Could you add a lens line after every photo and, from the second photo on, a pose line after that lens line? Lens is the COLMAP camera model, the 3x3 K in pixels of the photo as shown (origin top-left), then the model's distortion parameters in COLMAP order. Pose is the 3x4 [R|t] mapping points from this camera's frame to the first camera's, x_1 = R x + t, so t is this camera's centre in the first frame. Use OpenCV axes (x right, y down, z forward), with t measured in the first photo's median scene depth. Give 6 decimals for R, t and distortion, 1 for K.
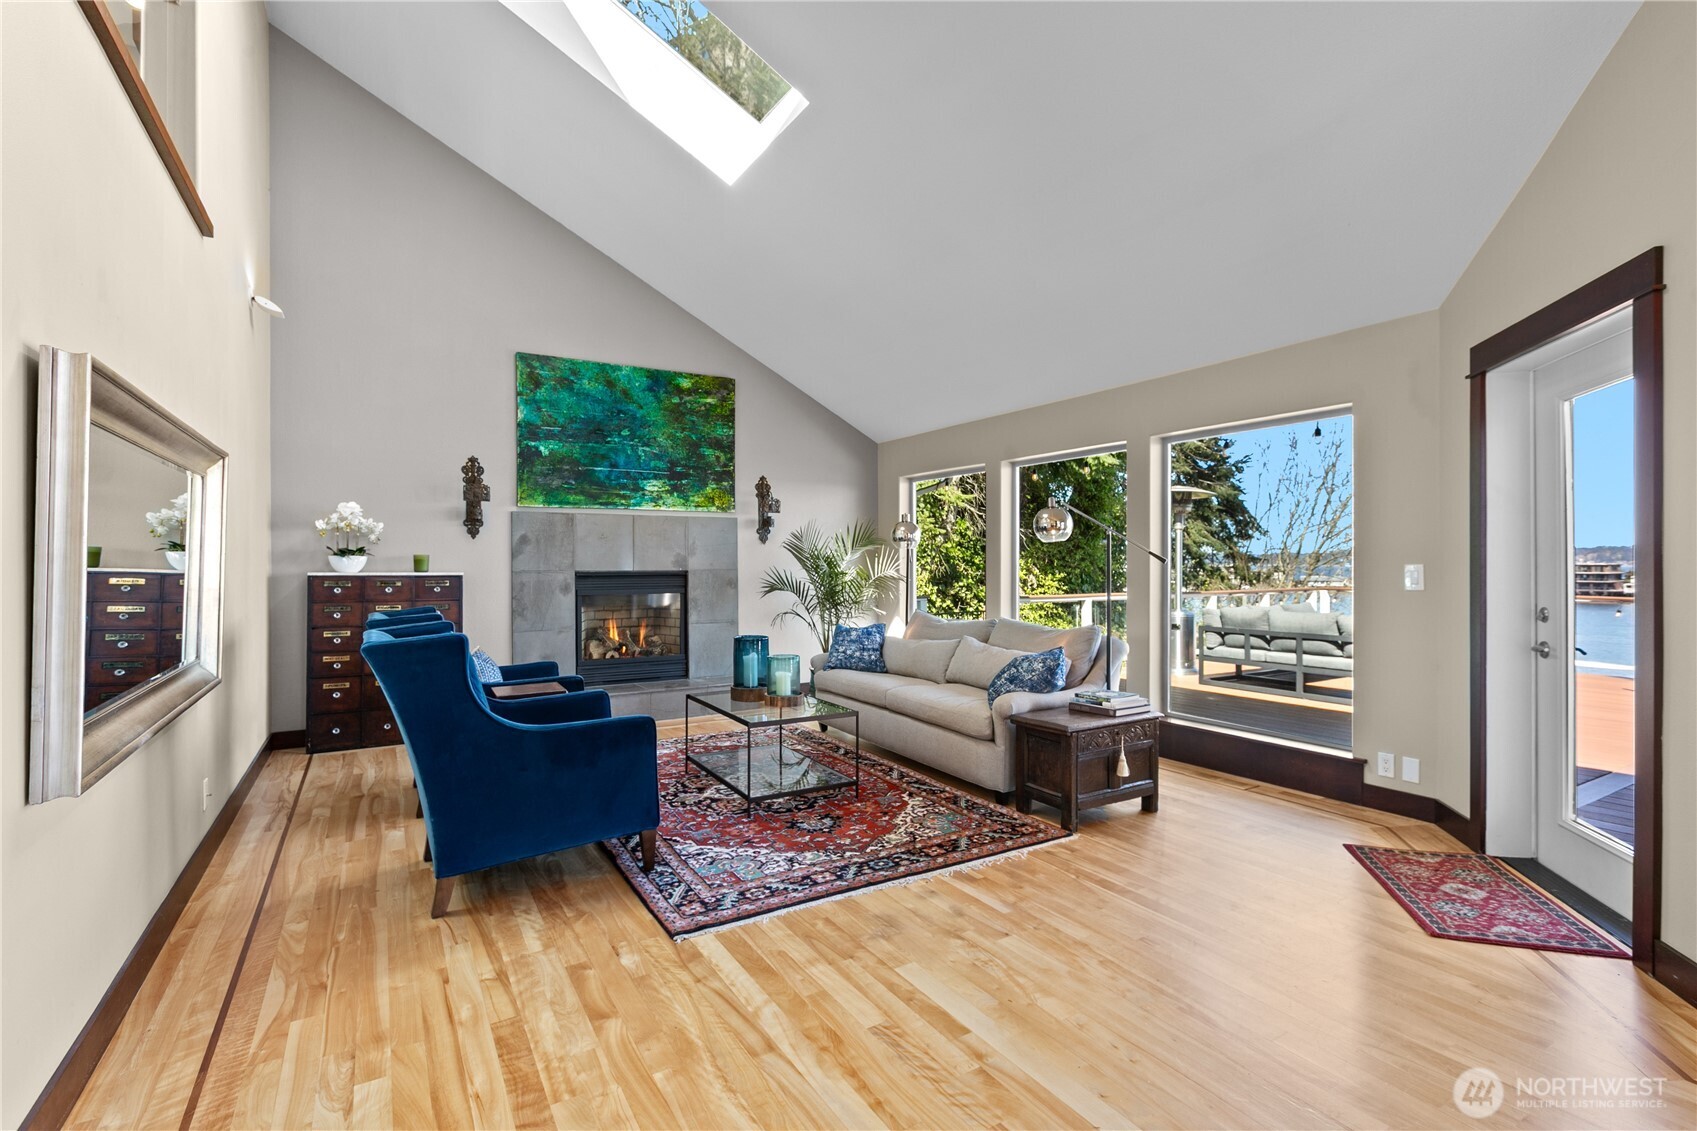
lens RADIAL K [[773.0, 0, 863.6], [0, 773.0, 560.5], [0, 0, 1]] dist [0.003463, -0.000428]
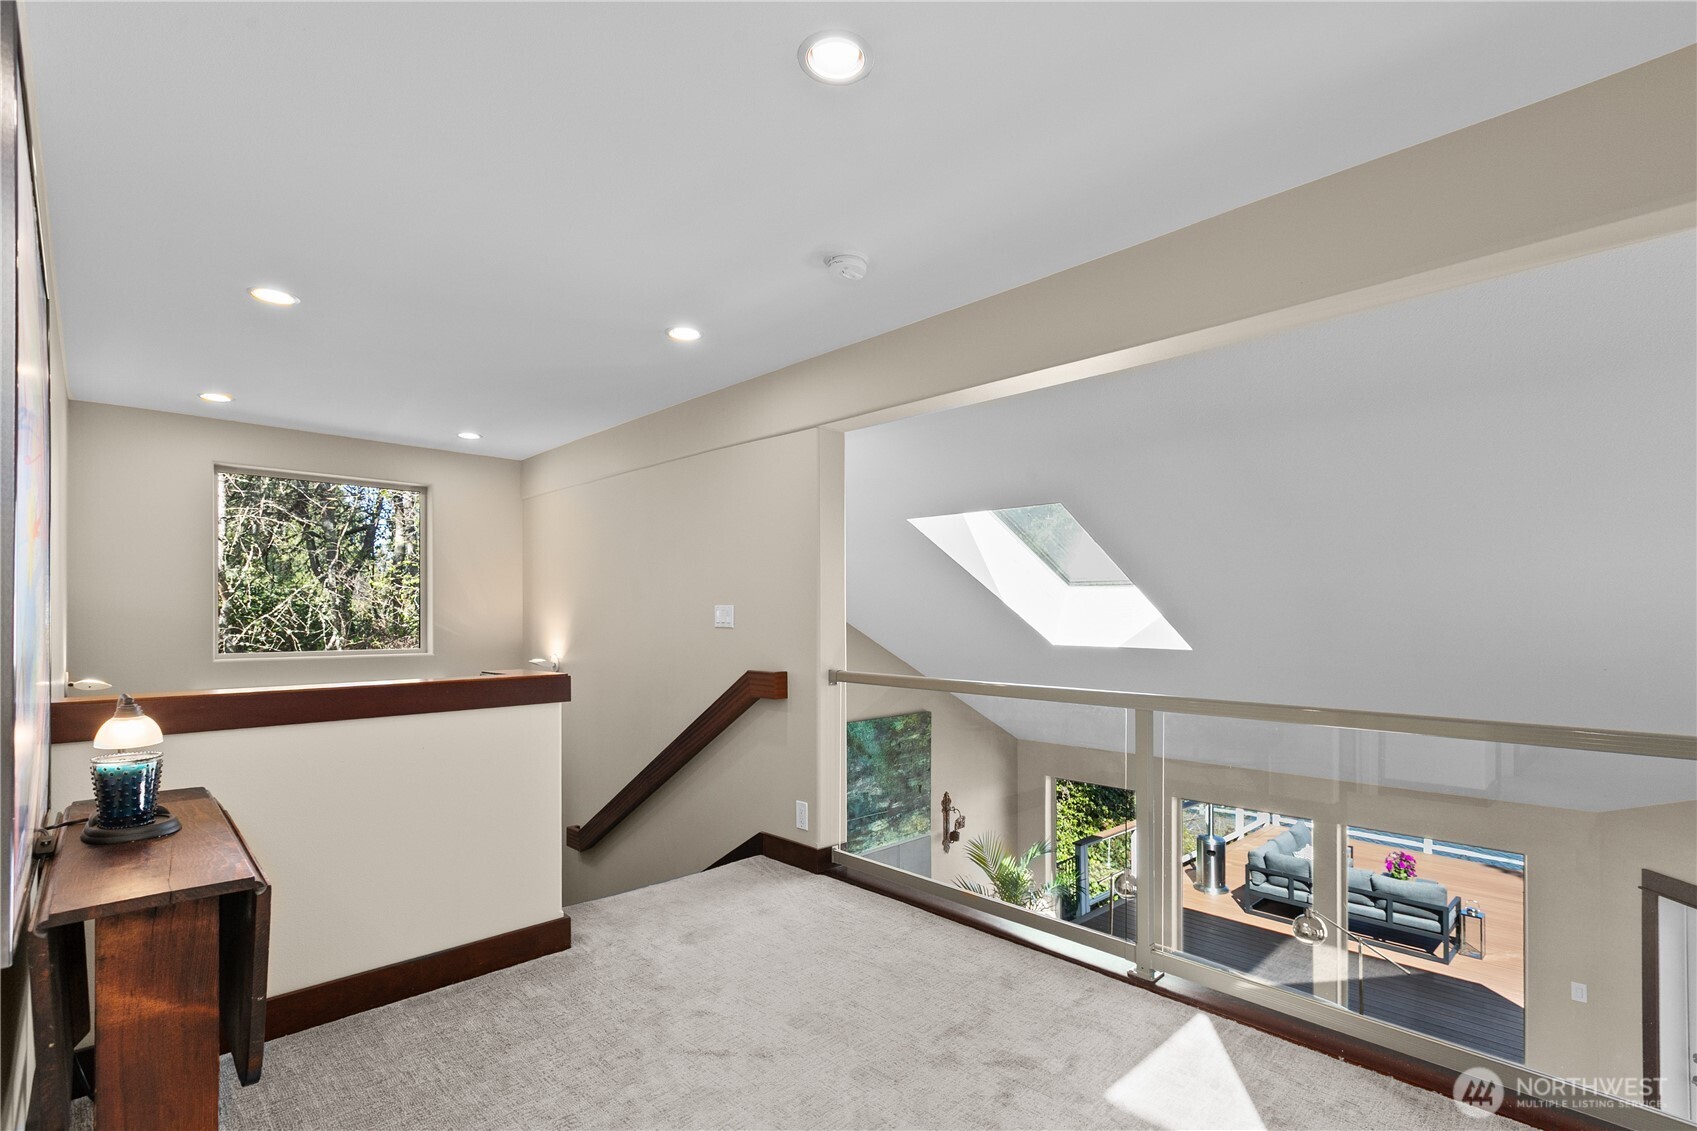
lens RADIAL K [[773.0, 0, 891.2], [0, 773.0, 623.2], [0, 0, 1]] dist [0.003463, -0.000428]
pose [[0.972406, 0.000380, 0.233295, -1.048728], [-0.001106, 0.999995, 0.002980, -0.796592], [-0.233292, -0.003156, 0.972401, -0.137287]]
